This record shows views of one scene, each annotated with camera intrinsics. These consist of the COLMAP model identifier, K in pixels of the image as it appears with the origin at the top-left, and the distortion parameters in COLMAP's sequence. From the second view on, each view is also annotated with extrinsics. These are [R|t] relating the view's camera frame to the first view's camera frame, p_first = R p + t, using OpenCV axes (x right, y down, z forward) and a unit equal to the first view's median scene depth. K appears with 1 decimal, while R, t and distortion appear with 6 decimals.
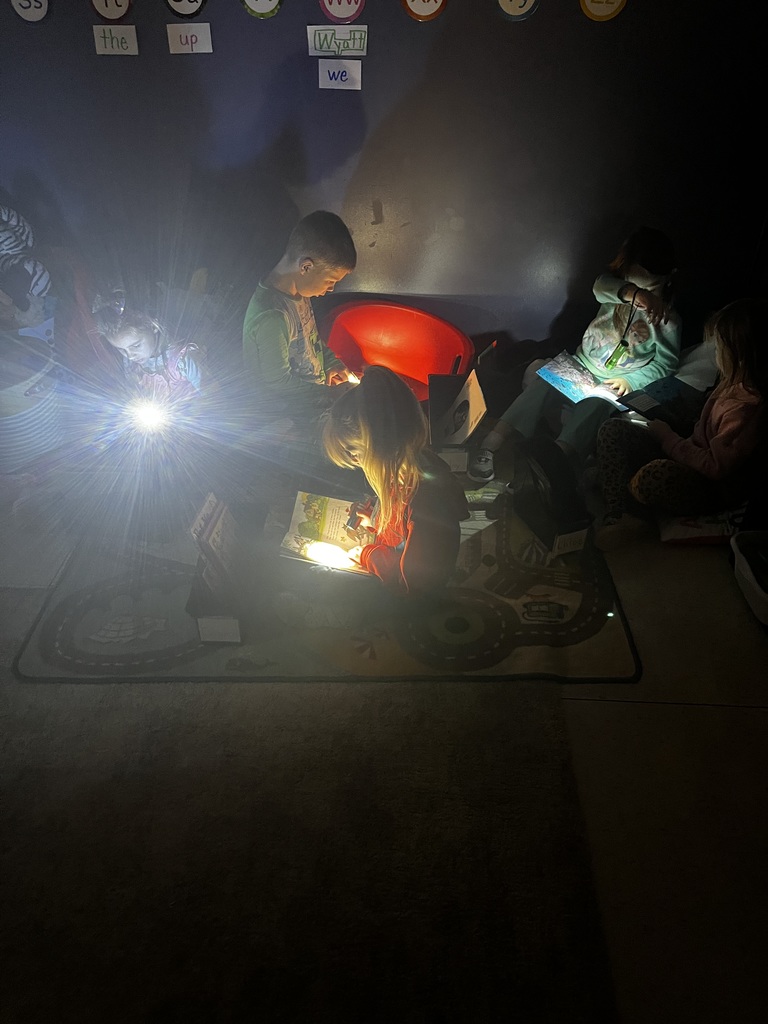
lens RADIAL K [[806.2, 0, 376.8], [0, 806.2, 518.0], [0, 0, 1]] dist [0.073602, -0.089941]
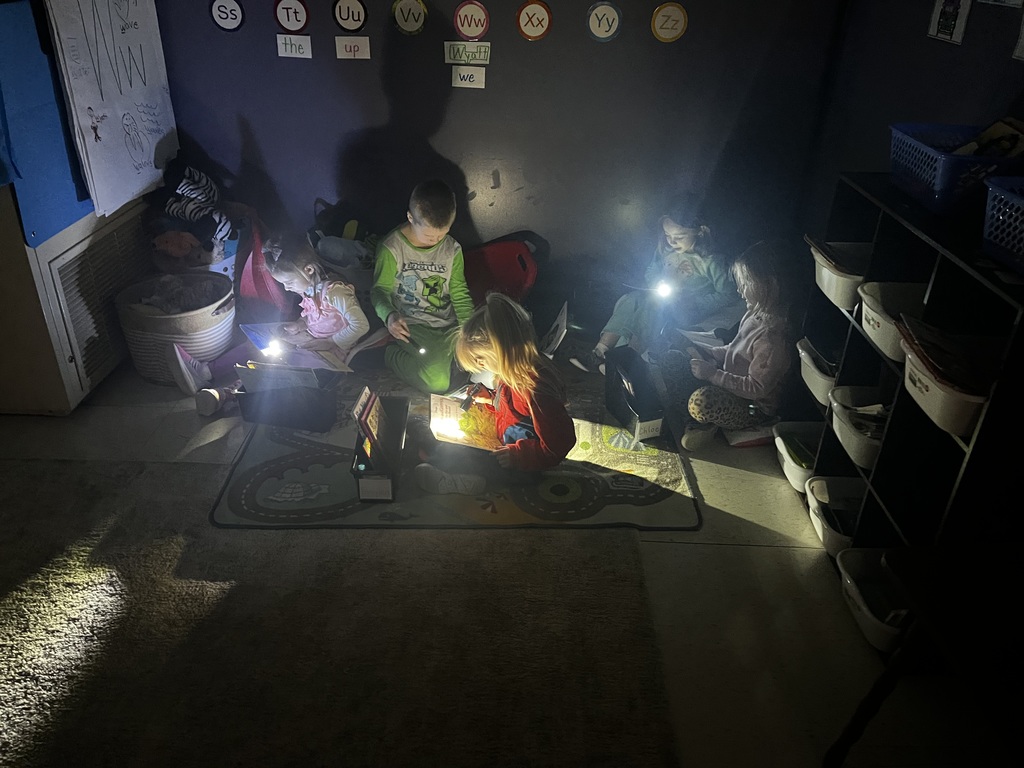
lens RADIAL K [[806.2, 0, 515.5], [0, 806.2, 378.1], [0, 0, 1]] dist [0.073602, -0.089941]
pose [[0.999166, 0.008853, 0.039862, -0.019978], [-0.003775, 0.992060, -0.125709, 0.102270], [-0.040658, 0.125454, 0.991266, -0.243602]]
